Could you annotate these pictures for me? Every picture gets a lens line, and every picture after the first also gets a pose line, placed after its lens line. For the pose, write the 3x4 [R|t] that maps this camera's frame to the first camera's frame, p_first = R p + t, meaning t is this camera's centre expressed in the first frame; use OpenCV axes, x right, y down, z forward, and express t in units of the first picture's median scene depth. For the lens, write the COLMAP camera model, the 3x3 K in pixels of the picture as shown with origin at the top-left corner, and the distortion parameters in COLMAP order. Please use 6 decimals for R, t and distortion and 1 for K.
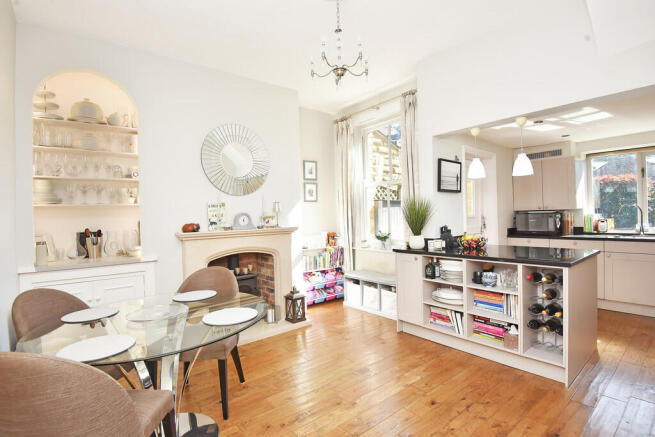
lens RADIAL K [[311.1, 0, 329.9], [0, 311.1, 216.0], [0, 0, 1]] dist [-0.002440, -0.027034]
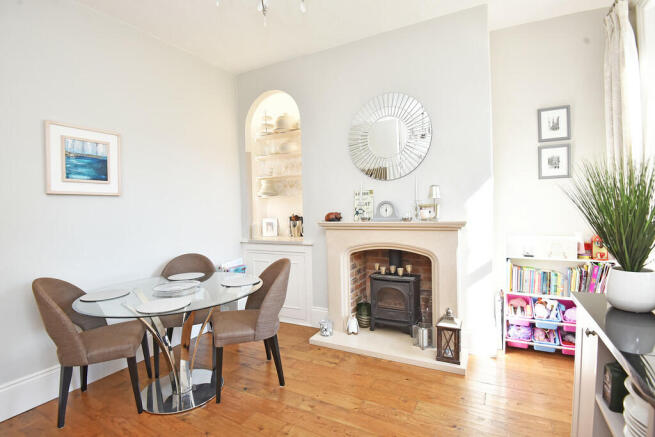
lens RADIAL K [[311.1, 0, 329.9], [0, 311.1, 216.0], [0, 0, 1]] dist [-0.002440, -0.027034]
pose [[0.390584, 0.046091, -0.919413, 0.357817], [0.014516, 0.998313, 0.056213, -0.016362], [0.920453, -0.035302, 0.389256, 0.454442]]
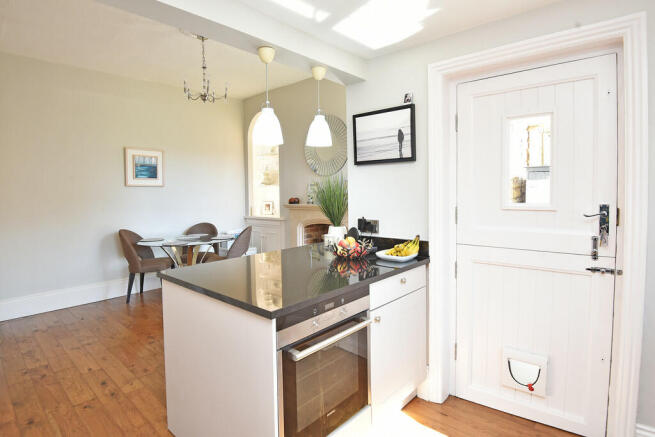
lens RADIAL K [[344.3, 0, 312.6], [0, 344.3, 206.5], [0, 0, 1]] dist [-0.000772, 0.000076]
pose [[0.130666, 0.068873, -0.989031, 0.877195], [0.013603, 0.997366, 0.071250, -0.037381], [0.991333, -0.022764, 0.129385, 0.666244]]
